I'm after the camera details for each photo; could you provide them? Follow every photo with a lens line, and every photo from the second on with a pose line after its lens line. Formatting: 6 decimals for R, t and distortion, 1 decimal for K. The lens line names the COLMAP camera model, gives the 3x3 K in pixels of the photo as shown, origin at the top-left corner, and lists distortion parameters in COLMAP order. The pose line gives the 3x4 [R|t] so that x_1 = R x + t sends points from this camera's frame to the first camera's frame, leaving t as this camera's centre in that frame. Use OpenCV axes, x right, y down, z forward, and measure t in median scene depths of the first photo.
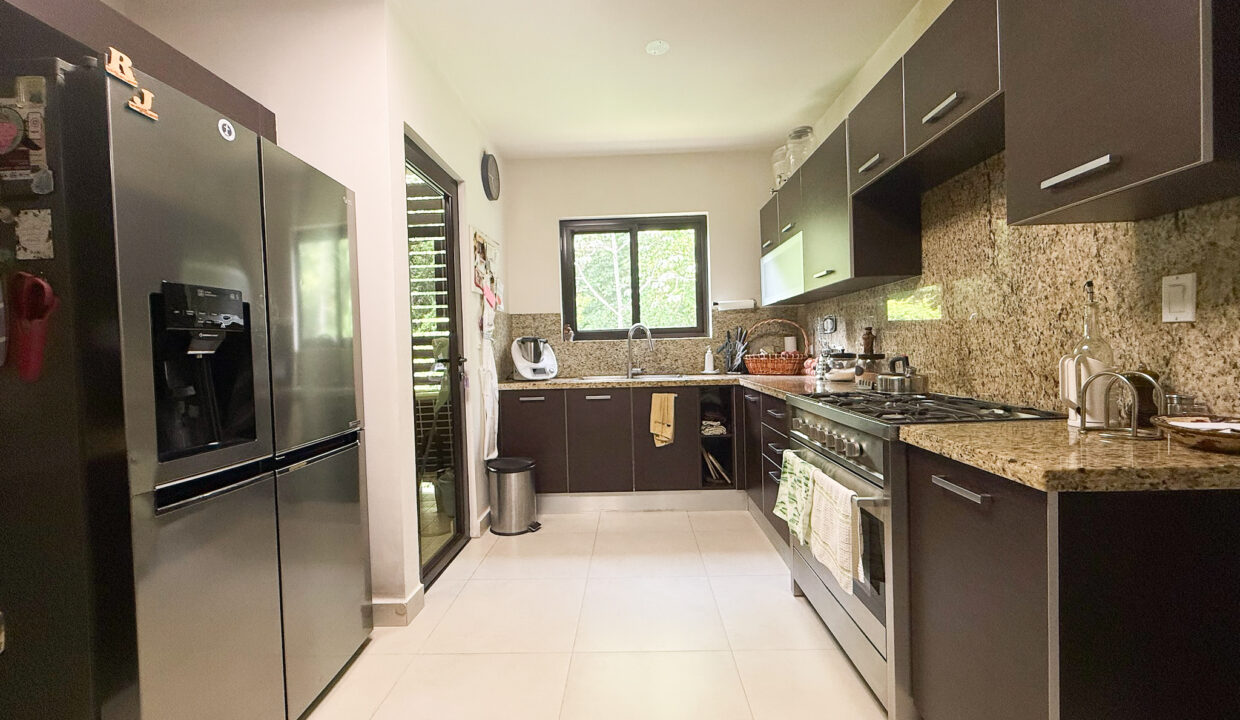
lens RADIAL K [[492.3, 0, 620.0], [0, 492.3, 360.0], [0, 0, 1]] dist [-0.000509, -0.000054]
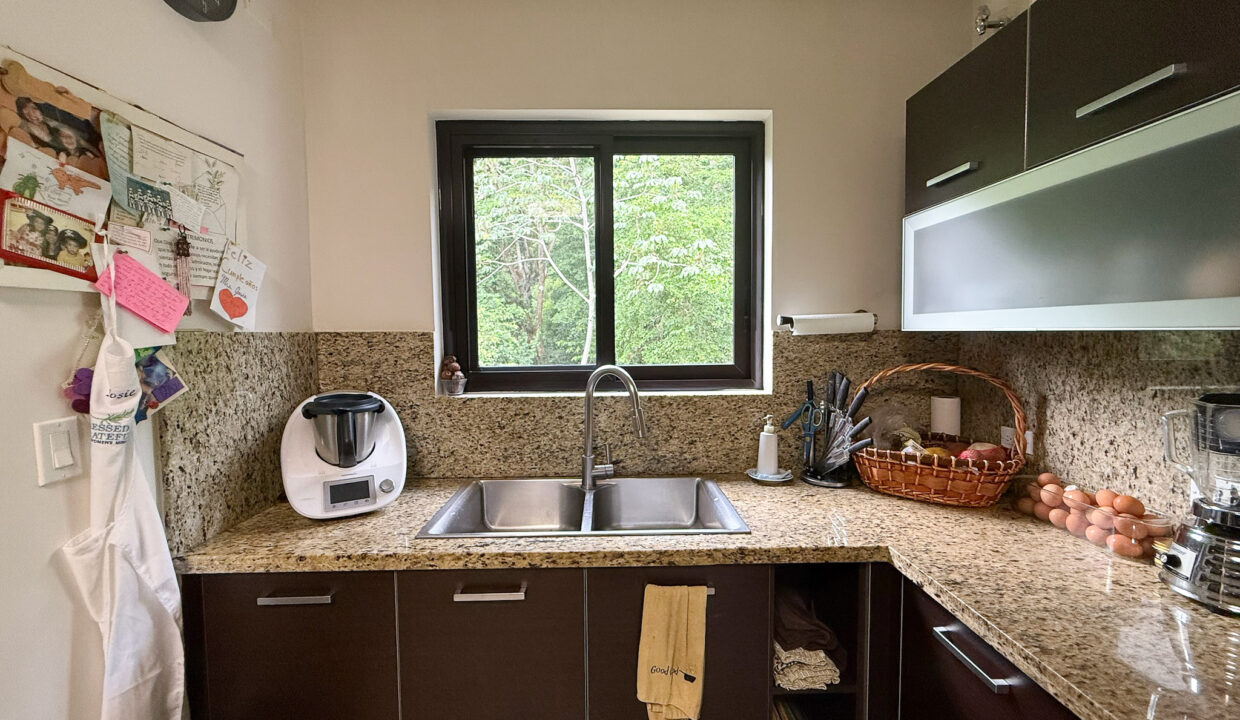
lens RADIAL K [[492.3, 0, 620.0], [0, 492.3, 360.0], [0, 0, 1]] dist [-0.000509, -0.000054]
pose [[0.998374, 0.017581, 0.054220, 0.042661], [-0.019330, 0.999304, 0.031891, -0.169446], [-0.053622, -0.032887, 0.998020, 1.069206]]
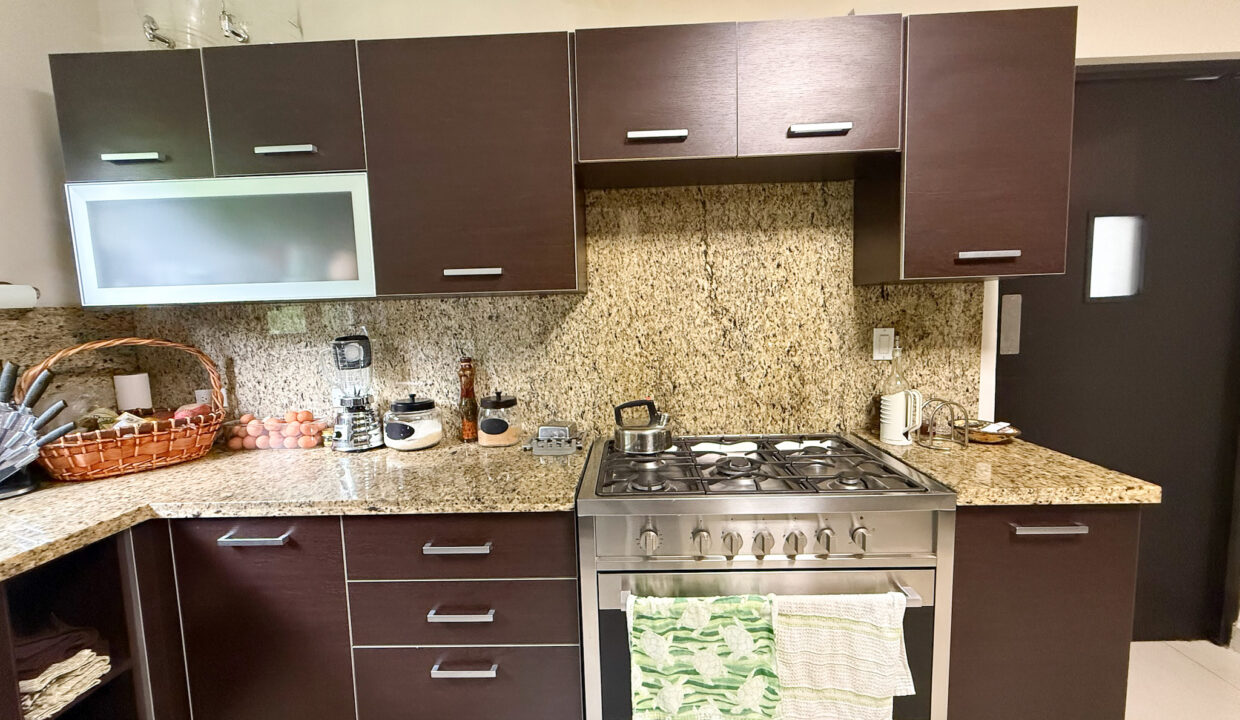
lens RADIAL K [[492.3, 0, 620.0], [0, 492.3, 360.0], [0, 0, 1]] dist [-0.000509, -0.000054]
pose [[0.002460, -0.065480, 0.997851, -0.201455], [0.053321, 0.996443, 0.065256, -0.124479], [-0.998574, 0.053046, 0.005943, 1.027299]]
